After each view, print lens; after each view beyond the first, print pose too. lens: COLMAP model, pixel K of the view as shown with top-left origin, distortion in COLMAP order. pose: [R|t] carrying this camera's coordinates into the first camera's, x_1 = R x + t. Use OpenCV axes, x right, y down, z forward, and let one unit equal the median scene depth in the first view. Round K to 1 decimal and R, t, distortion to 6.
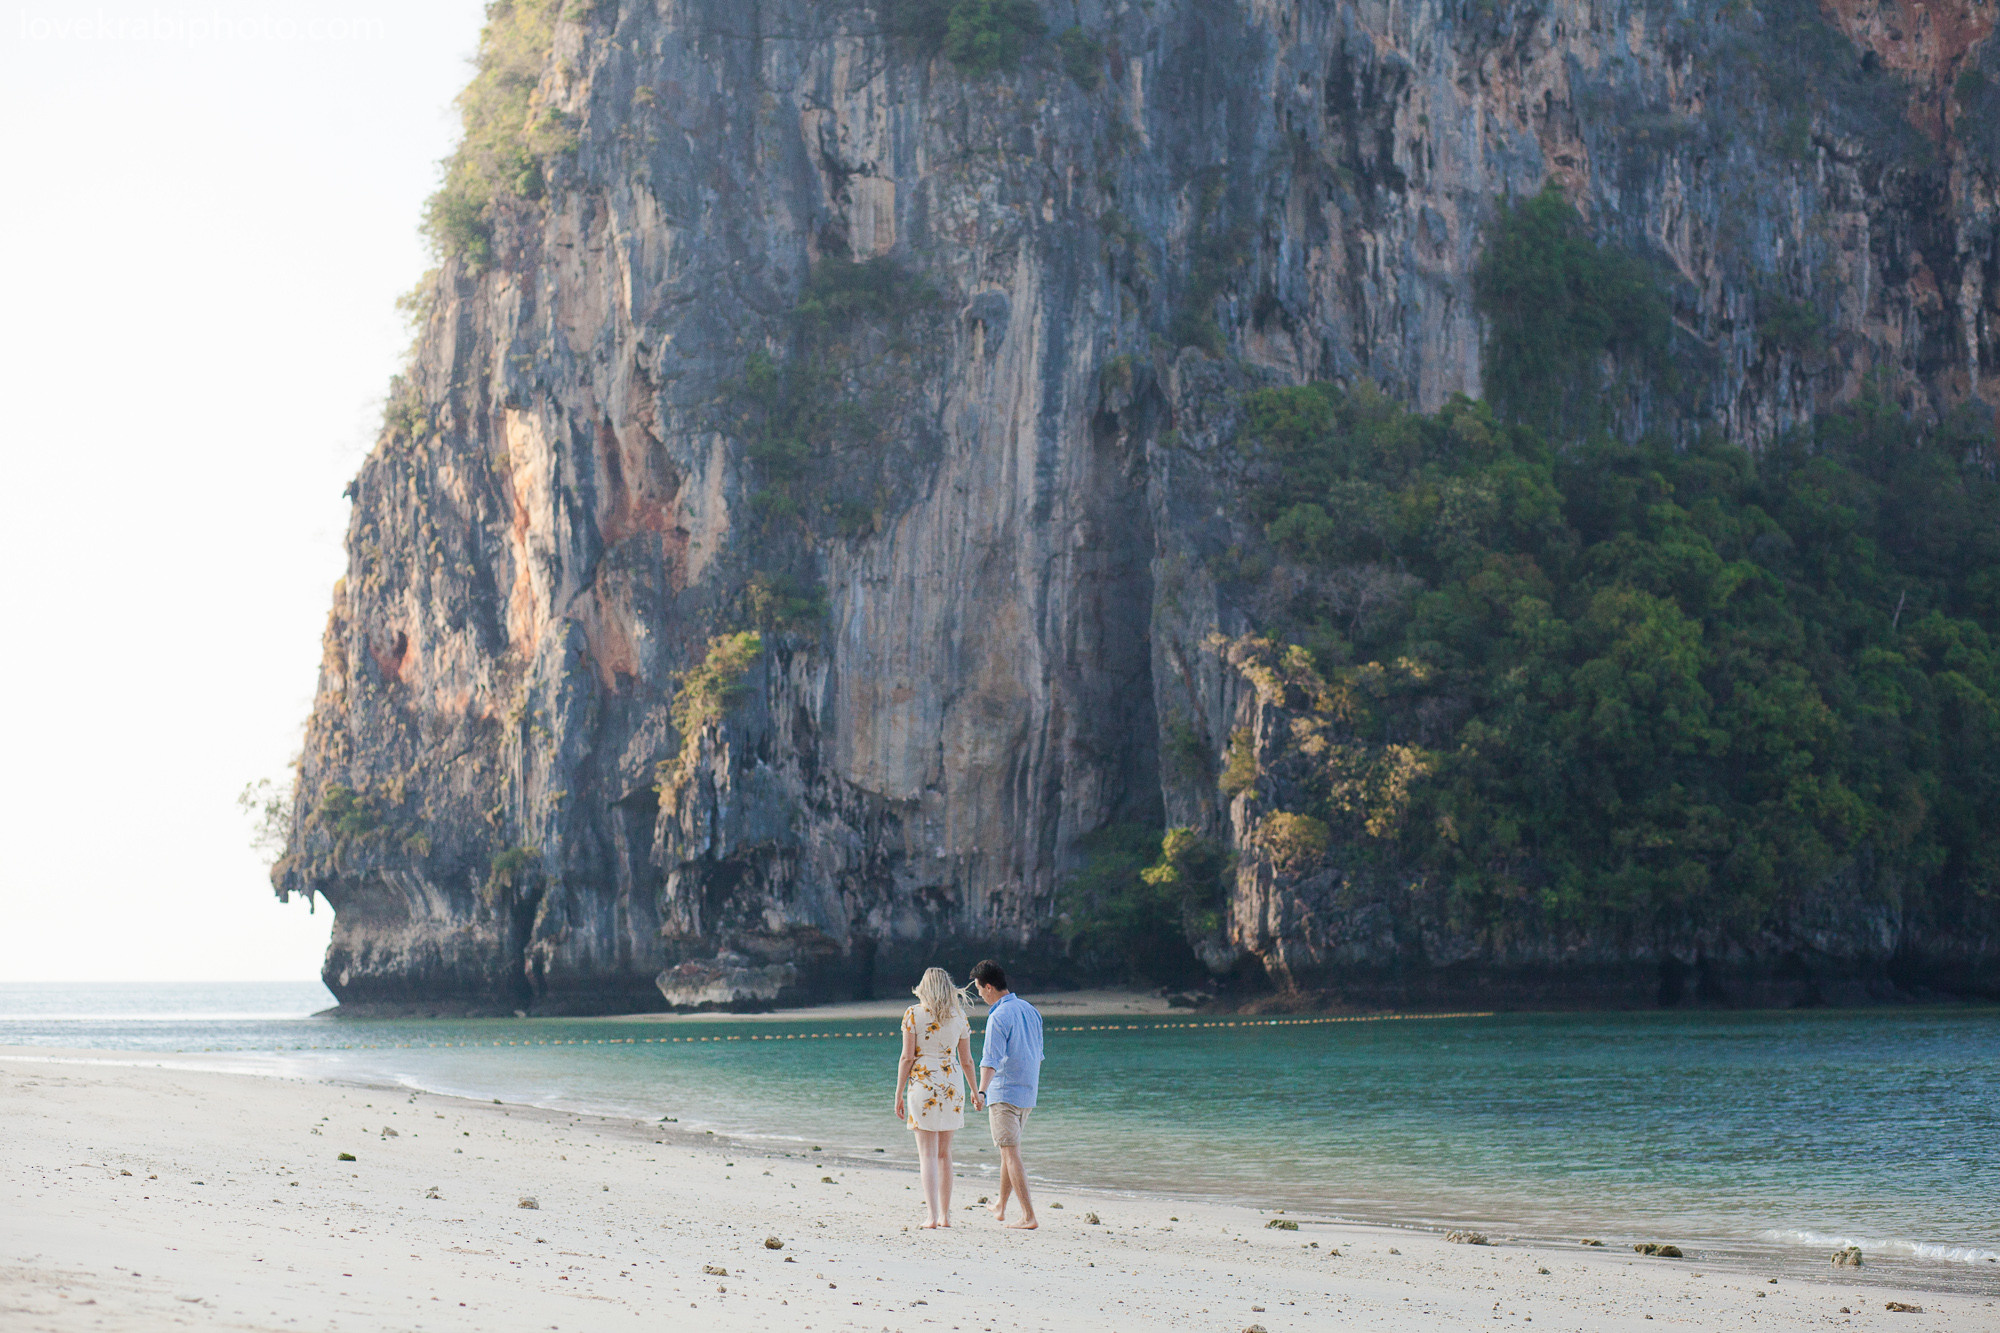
lens RADIAL K [[7761.8, 0, 1004.0], [0, 7761.8, 671.7], [0, 0, 1]] dist [0.213334, 0.000000]
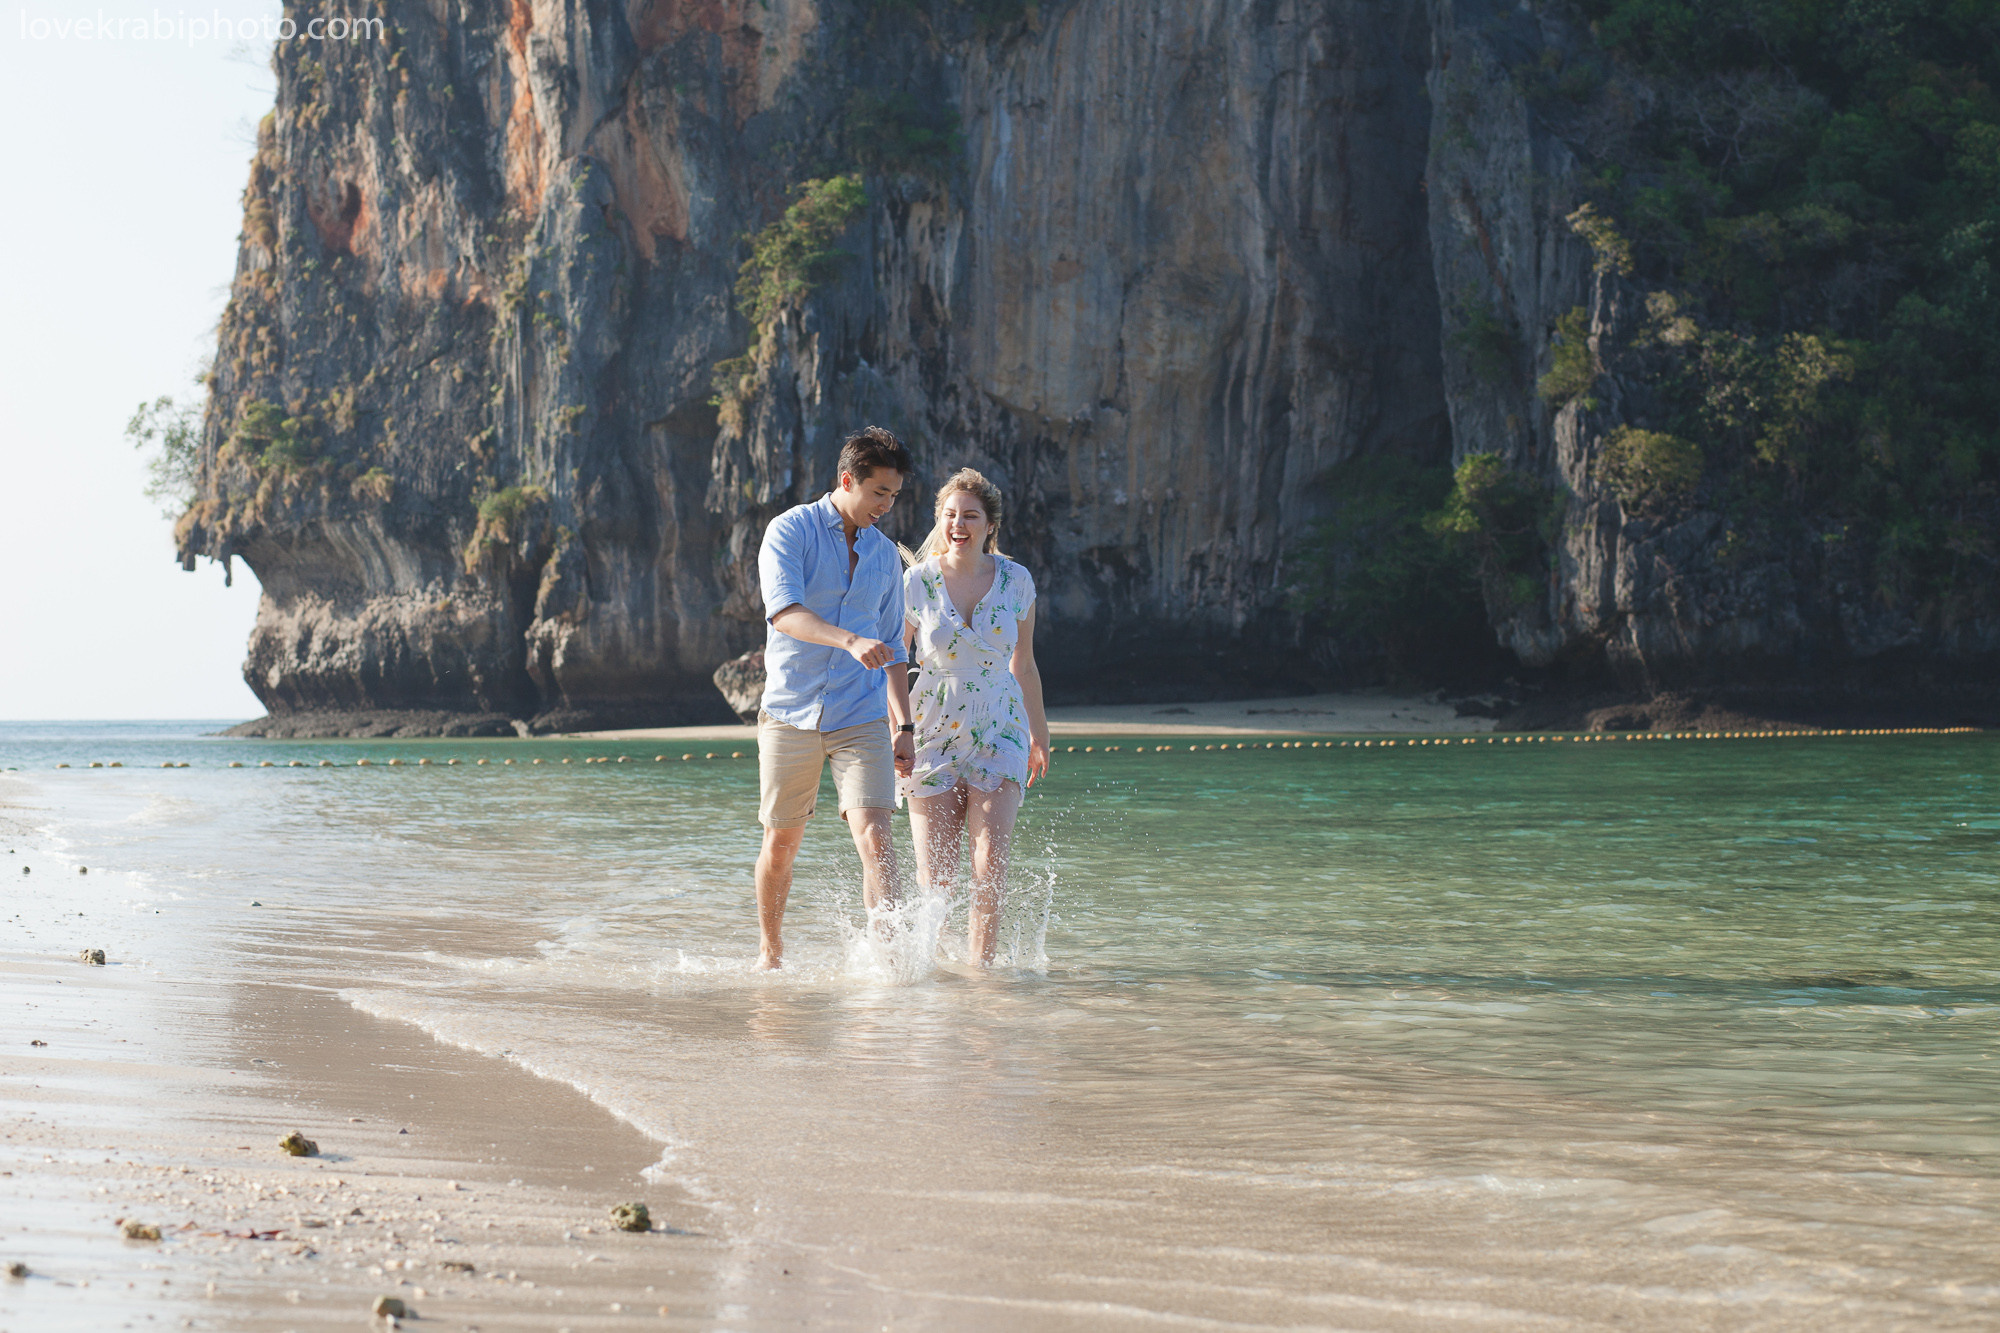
lens RADIAL K [[7761.8, 0, 997.4], [0, 7761.8, 664.4], [0, 0, 1]] dist [0.213334, 0.000000]
pose [[0.999957, 0.000377, -0.009236, -0.012986], [-0.000078, 0.999477, 0.032352, 0.015961], [0.009244, -0.032350, 0.999434, 0.304431]]
